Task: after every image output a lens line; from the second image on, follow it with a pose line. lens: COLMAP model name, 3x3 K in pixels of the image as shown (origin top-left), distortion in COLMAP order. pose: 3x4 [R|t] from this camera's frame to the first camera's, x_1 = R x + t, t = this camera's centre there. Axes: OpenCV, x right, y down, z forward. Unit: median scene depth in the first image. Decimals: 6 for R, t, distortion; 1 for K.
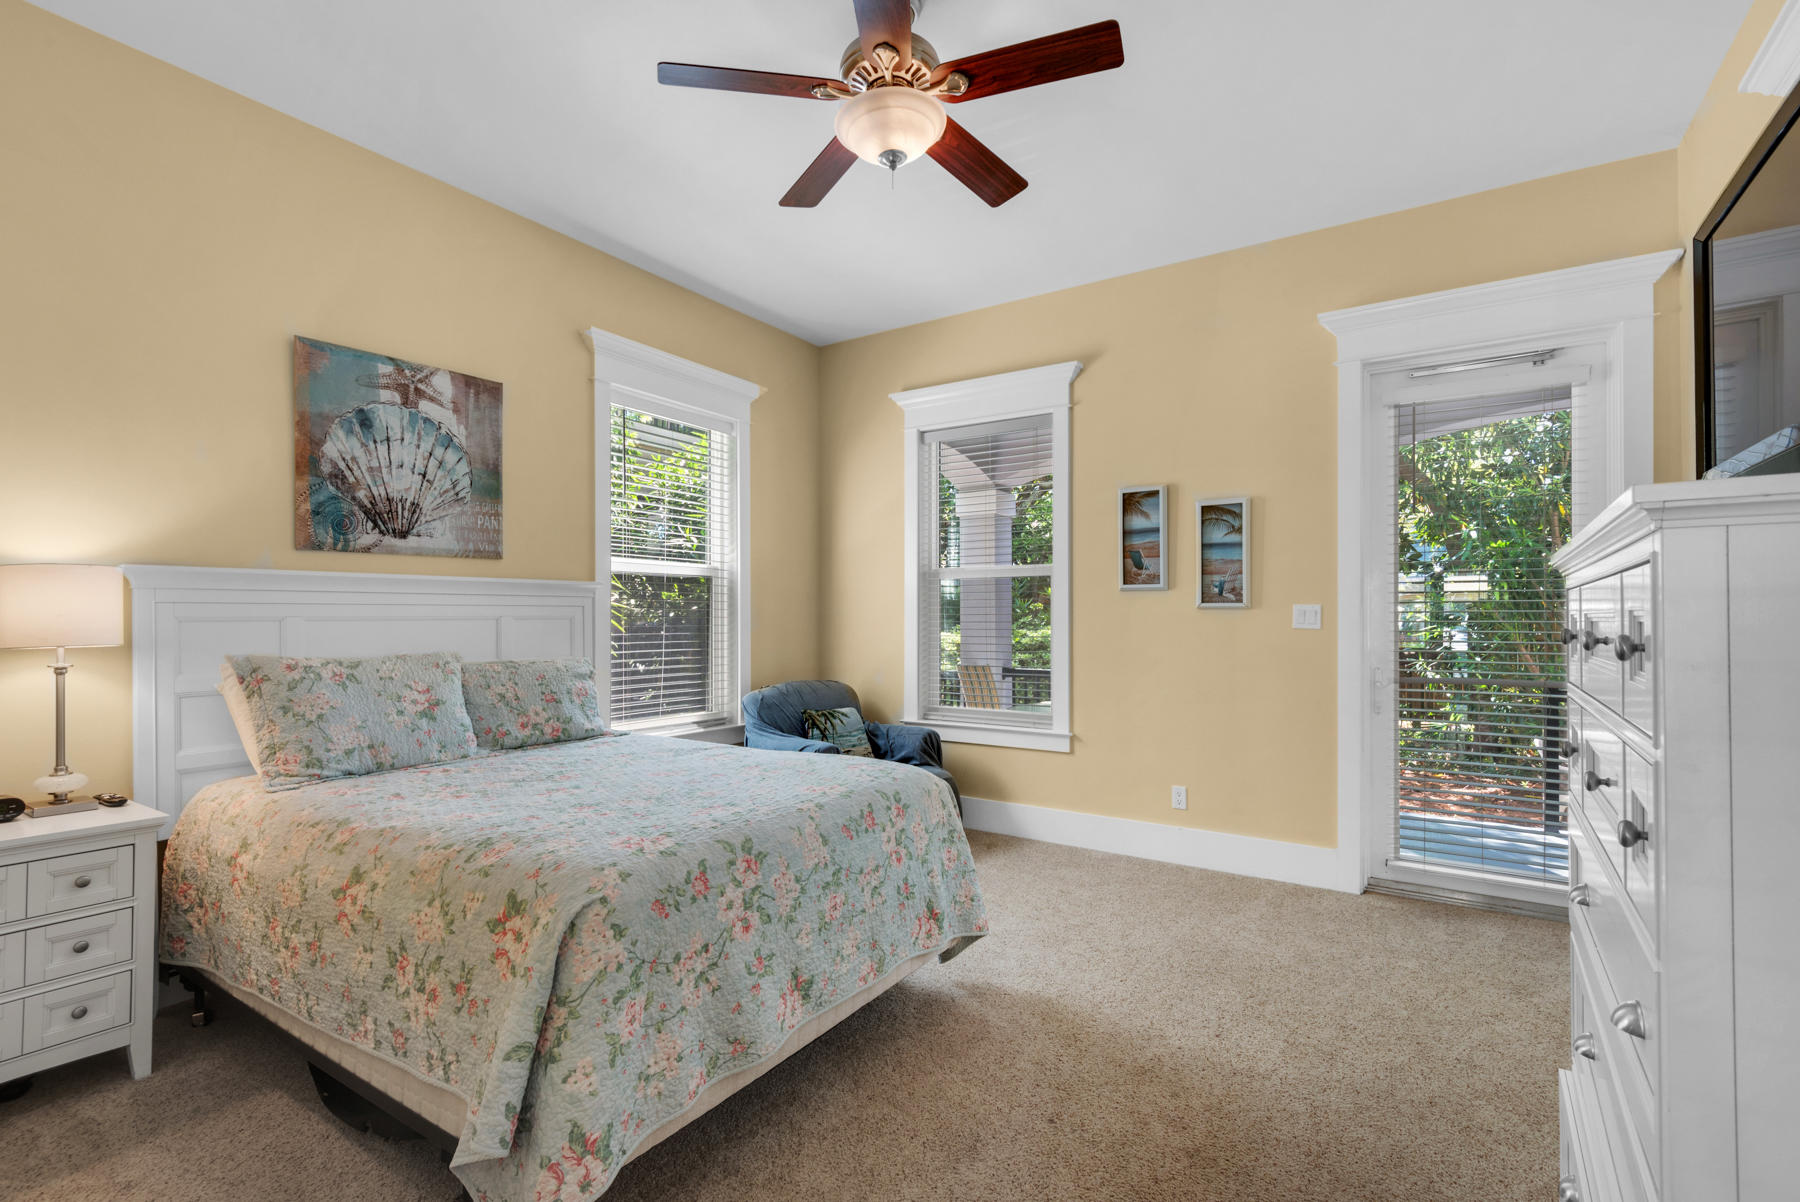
lens RADIAL K [[819.0, 0, 902.6], [0, 819.0, 608.8], [0, 0, 1]] dist [0.015426, -0.007752]
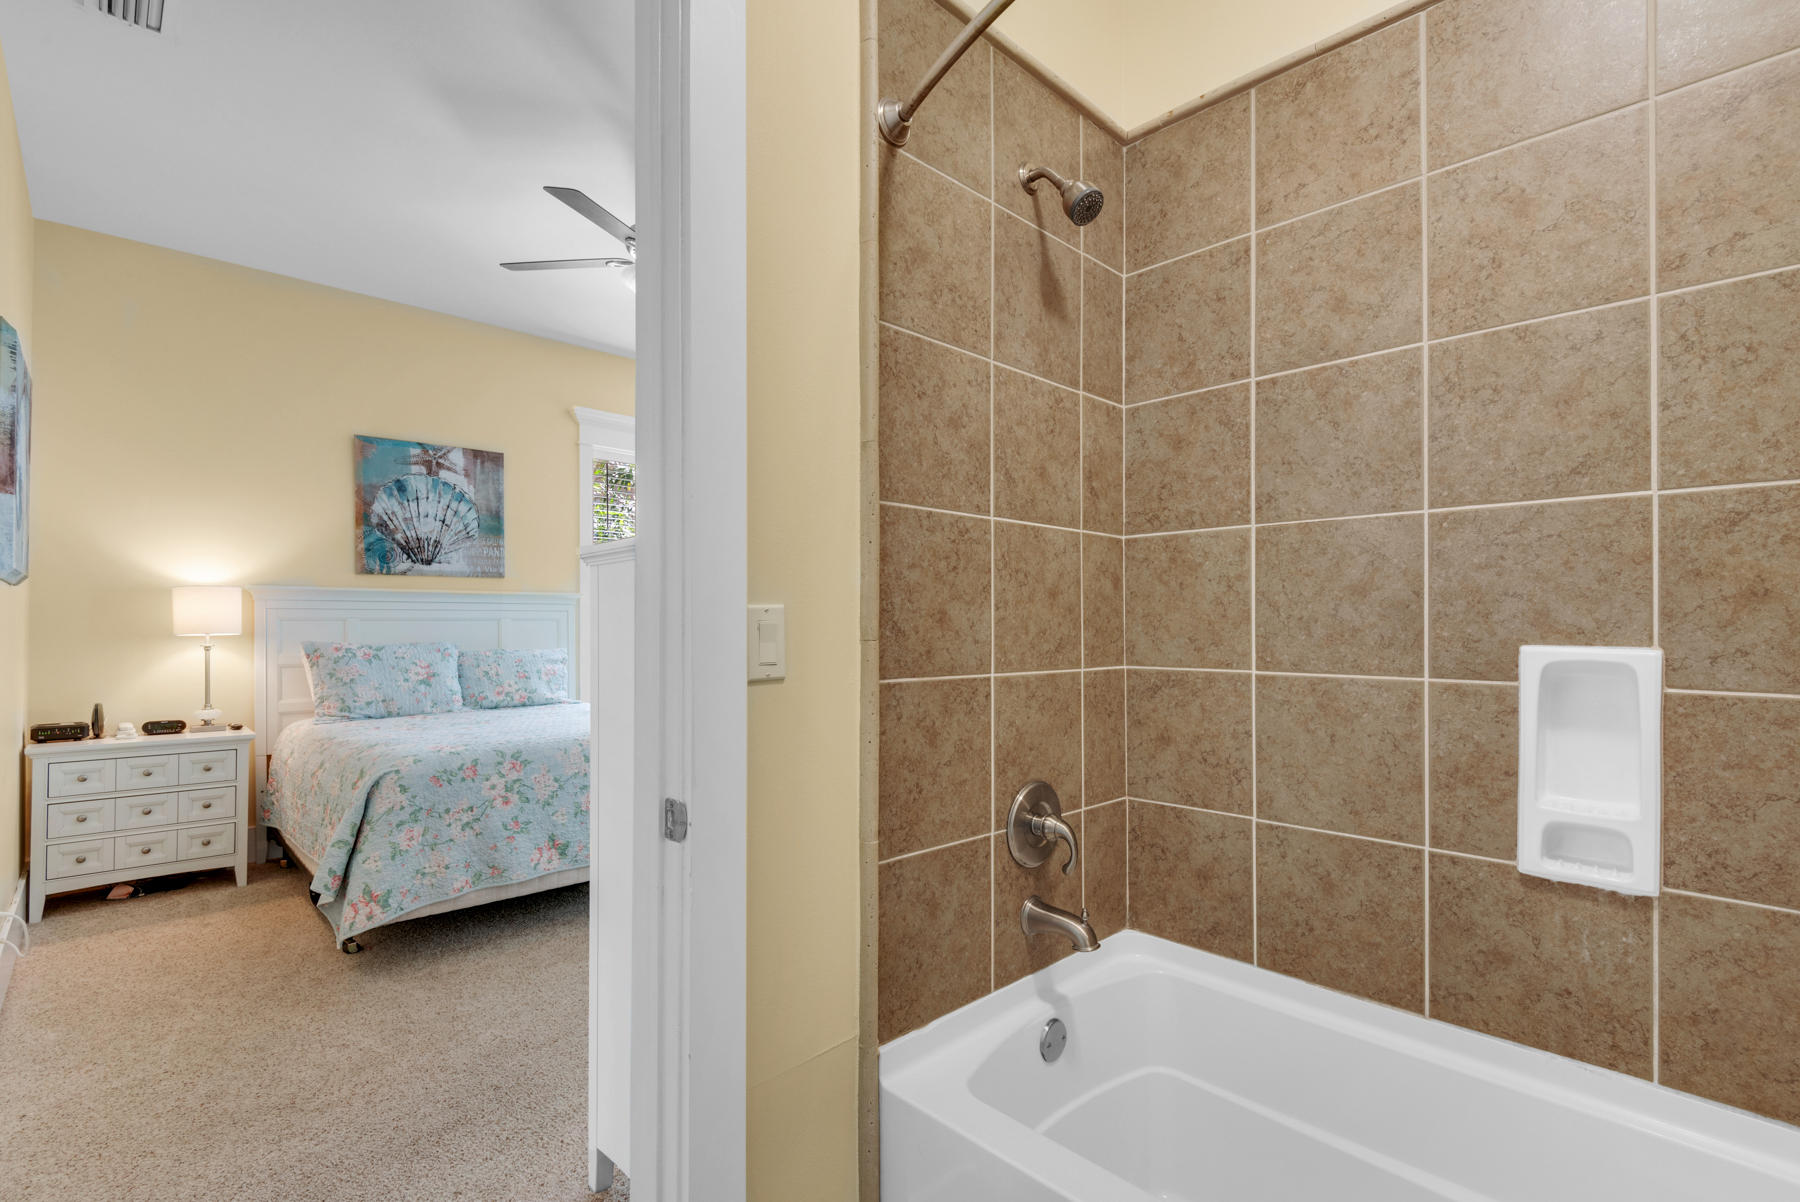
lens RADIAL K [[819.0, 0, 903.8], [0, 819.0, 619.9], [0, 0, 1]] dist [0.015426, -0.007752]
pose [[0.975552, -0.002003, -0.219759, 0.665929], [0.002870, 0.999989, 0.003627, 0.012039], [0.219750, -0.004169, 0.975547, -0.305154]]
